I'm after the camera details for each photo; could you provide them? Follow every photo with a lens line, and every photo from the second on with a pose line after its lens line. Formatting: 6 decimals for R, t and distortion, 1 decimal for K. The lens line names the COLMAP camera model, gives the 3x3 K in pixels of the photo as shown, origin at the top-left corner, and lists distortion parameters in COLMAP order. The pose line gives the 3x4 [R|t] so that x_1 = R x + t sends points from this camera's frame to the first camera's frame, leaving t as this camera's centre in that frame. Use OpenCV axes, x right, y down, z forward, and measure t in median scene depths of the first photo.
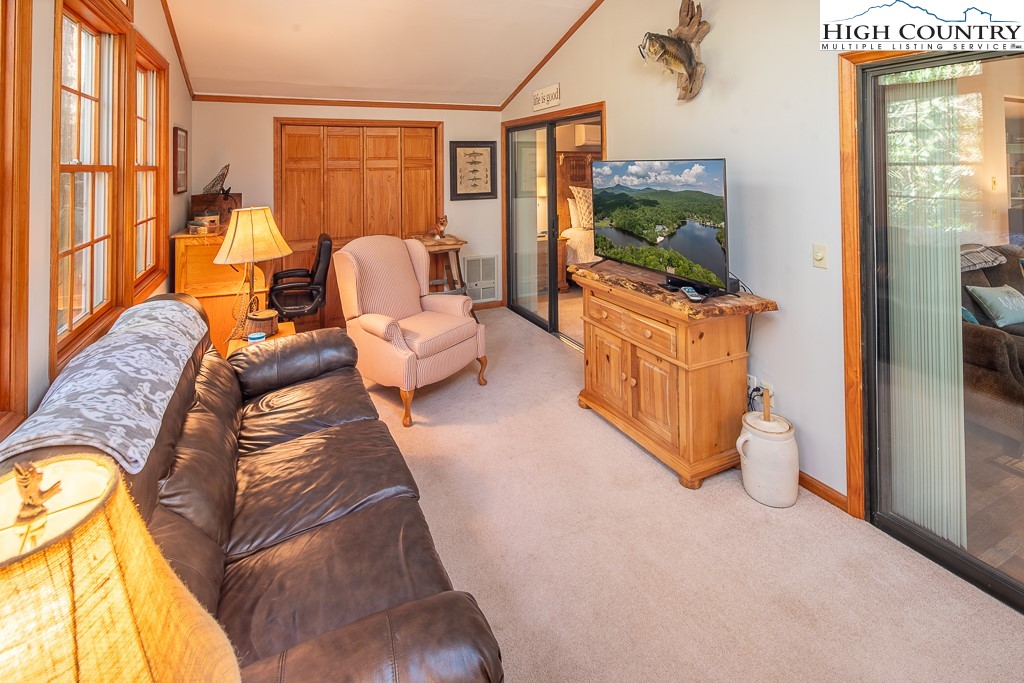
lens RADIAL K [[507.2, 0, 509.7], [0, 507.2, 220.5], [0, 0, 1]] dist [0.002029, -0.006216]
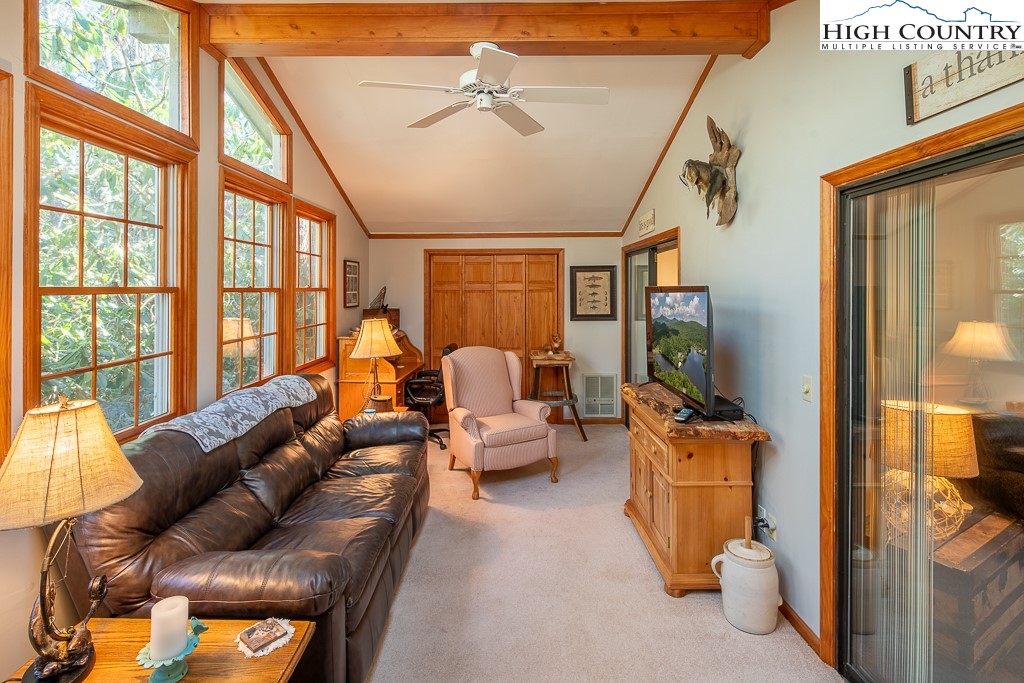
lens RADIAL K [[506.6, 0, 508.0], [0, 506.6, 367.2], [0, 0, 1]] dist [0.000352, -0.000568]
pose [[0.901197, 0.075127, -0.426848, 0.328363], [-0.053541, 0.996616, 0.062368, -0.000158], [0.430089, -0.033352, 0.902170, -0.069119]]
